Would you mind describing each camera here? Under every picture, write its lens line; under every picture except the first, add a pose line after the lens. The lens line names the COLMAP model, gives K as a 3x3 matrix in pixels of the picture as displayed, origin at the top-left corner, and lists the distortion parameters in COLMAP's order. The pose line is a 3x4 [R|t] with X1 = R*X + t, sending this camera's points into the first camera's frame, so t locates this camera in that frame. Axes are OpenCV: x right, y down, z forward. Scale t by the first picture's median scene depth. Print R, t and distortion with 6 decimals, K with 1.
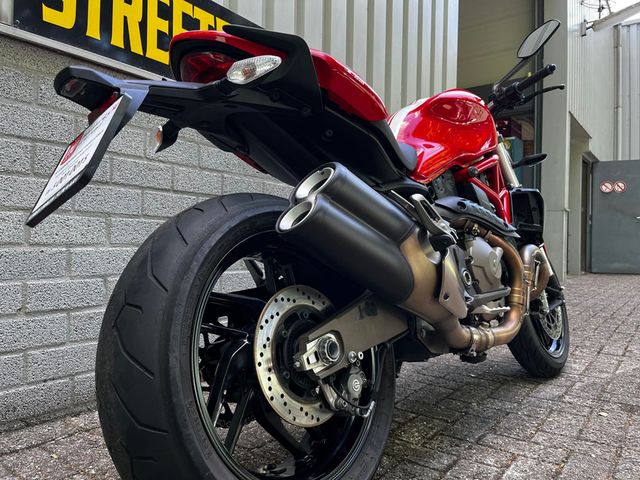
lens RADIAL K [[489.5, 0, 325.1], [0, 489.5, 241.4], [0, 0, 1]] dist [0.058261, -0.085862]
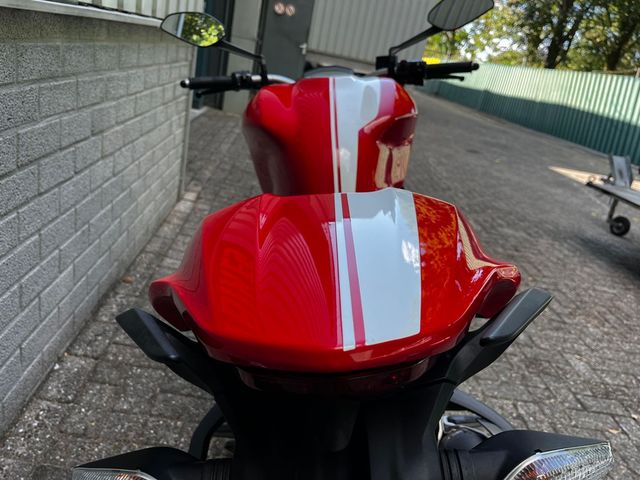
lens RADIAL K [[489.5, 0, 320.1], [0, 489.5, 240.3], [0, 0, 1]] dist [0.058261, -0.085862]
pose [[0.766357, -0.098893, 0.634758, -0.329894], [-0.182450, 0.913889, 0.362655, -0.393759], [-0.615962, -0.393735, 0.682322, 0.572178]]
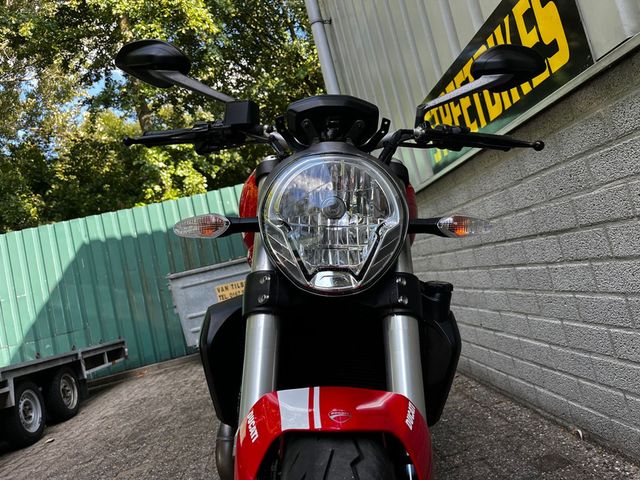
lens RADIAL K [[489.5, 0, 326.4], [0, 489.5, 237.1], [0, 0, 1]] dist [0.058261, -0.085862]
pose [[-0.733940, 0.117709, -0.668937, 0.852994], [0.230444, 0.969606, -0.082220, -0.136708], [0.638928, -0.214497, -0.738757, 1.870545]]
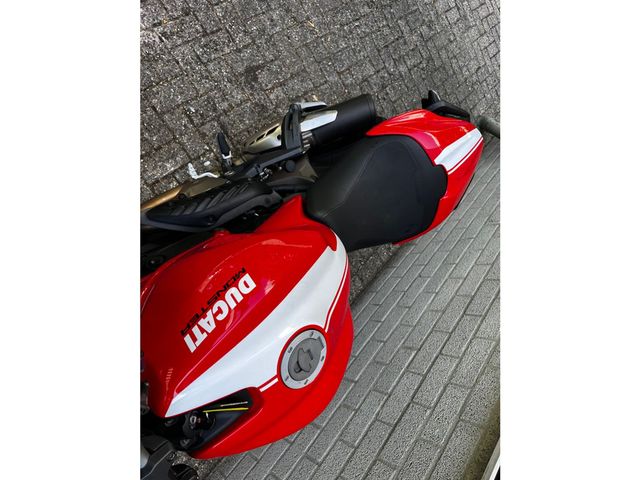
lens RADIAL K [[370.5, 0, 326.2], [0, 370.5, 242.6], [0, 0, 1]] dist [0.014117, -0.002525]
pose [[-0.751225, -0.305912, -0.584875, 0.547253], [-0.630432, 0.070107, 0.773072, -0.737790], [-0.195488, 0.949475, -0.245523, 1.228232]]
